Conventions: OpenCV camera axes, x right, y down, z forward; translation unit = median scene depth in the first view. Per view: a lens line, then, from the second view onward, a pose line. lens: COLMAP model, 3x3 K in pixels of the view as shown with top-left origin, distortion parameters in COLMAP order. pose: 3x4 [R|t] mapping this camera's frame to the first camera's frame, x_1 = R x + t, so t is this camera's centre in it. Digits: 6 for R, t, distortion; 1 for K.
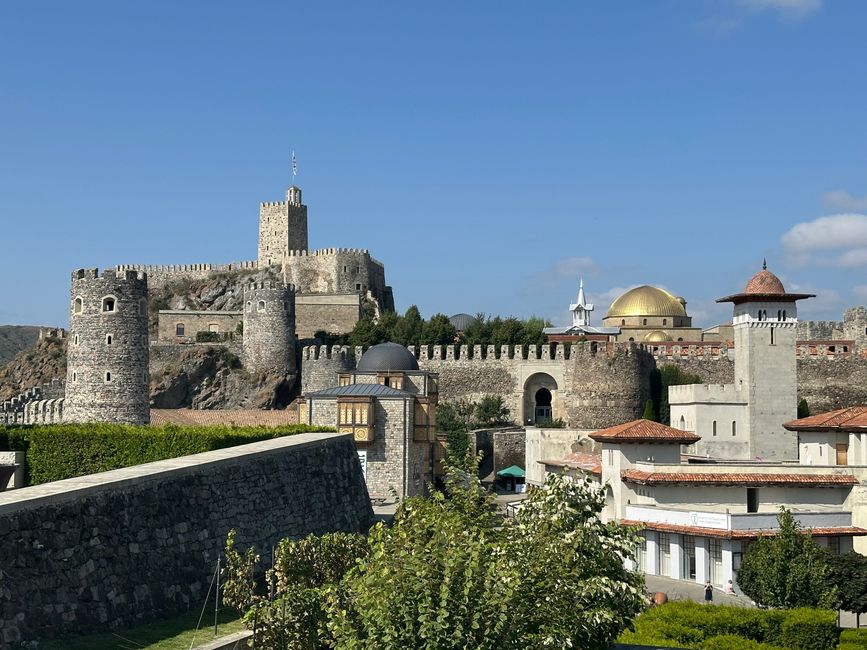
lens RADIAL K [[1376.8, 0, 433.5], [0, 1376.8, 325.0], [0, 0, 1]] dist [0.177513, -0.016552]
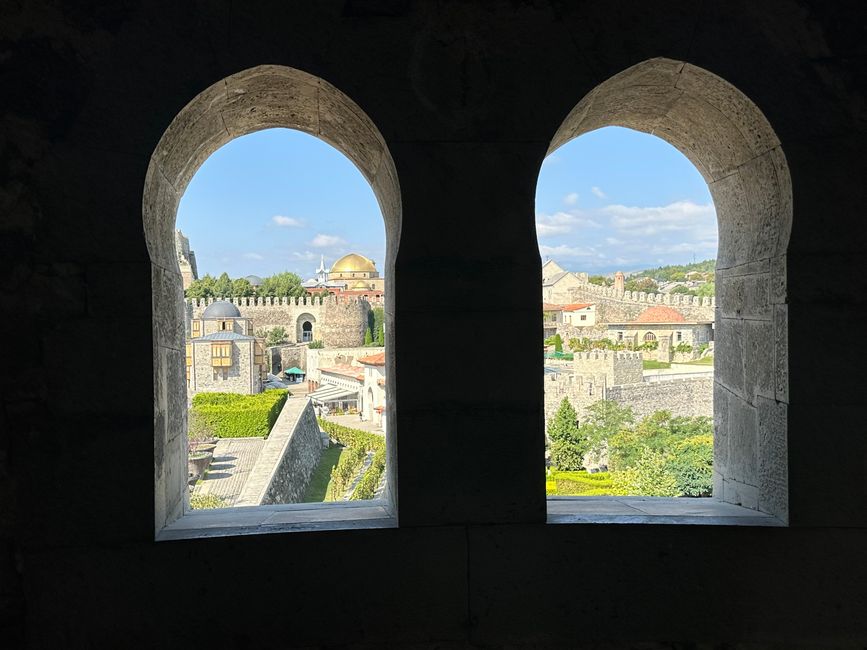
lens RADIAL K [[860.6, 0, 433.5], [0, 860.6, 325.0], [0, 0, 1]] dist [0.138045, -0.000767]
pose [[0.960270, -0.024977, 0.277953, -0.072004], [0.001035, 0.996299, 0.085952, -0.044167], [-0.279071, -0.082249, 0.956741, -0.098202]]
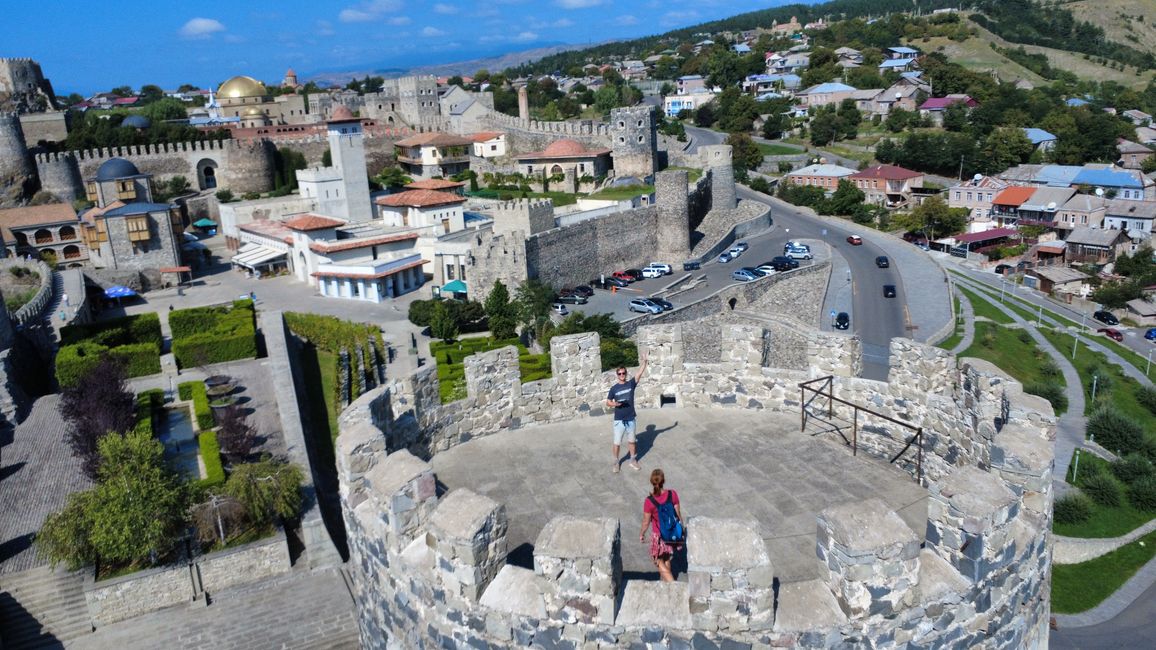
lens RADIAL K [[901.0, 0, 578.0], [0, 901.0, 325.0], [0, 0, 1]] dist [0.002605, 0.004897]
pose [[0.846295, -0.194438, 0.495963, -0.121234], [0.024993, 0.944476, 0.327627, -0.120745], [-0.532129, -0.264874, 0.804165, -0.171425]]
